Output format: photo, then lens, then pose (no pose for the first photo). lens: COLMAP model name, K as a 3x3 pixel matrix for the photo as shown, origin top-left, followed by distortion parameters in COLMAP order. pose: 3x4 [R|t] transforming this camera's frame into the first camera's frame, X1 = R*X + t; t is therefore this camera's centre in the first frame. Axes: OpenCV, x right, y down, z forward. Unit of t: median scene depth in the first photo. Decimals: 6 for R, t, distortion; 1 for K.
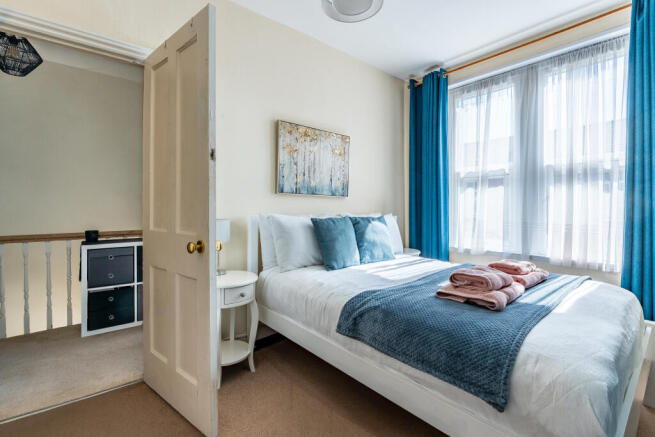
lens RADIAL K [[300.1, 0, 329.3], [0, 300.1, 207.5], [0, 0, 1]] dist [0.000021, 0.000052]
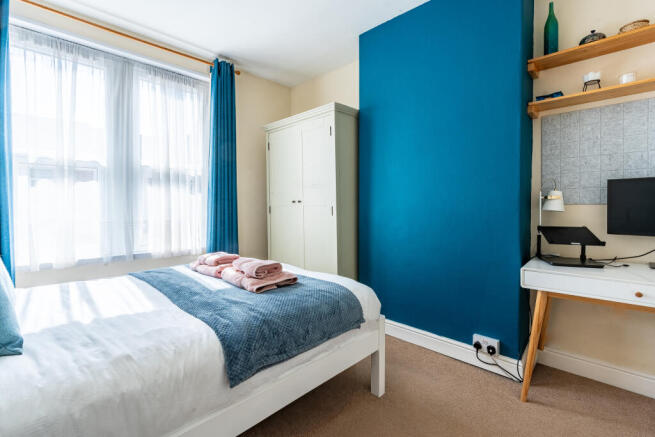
lens RADIAL K [[300.1, 0, 329.3], [0, 300.1, 207.5], [0, 0, 1]] dist [0.000021, 0.000052]
pose [[-0.098247, -0.005745, 0.995146, -0.393931], [-0.001332, 0.999983, 0.005642, -0.002095], [-0.995161, -0.000771, -0.098253, 0.485683]]
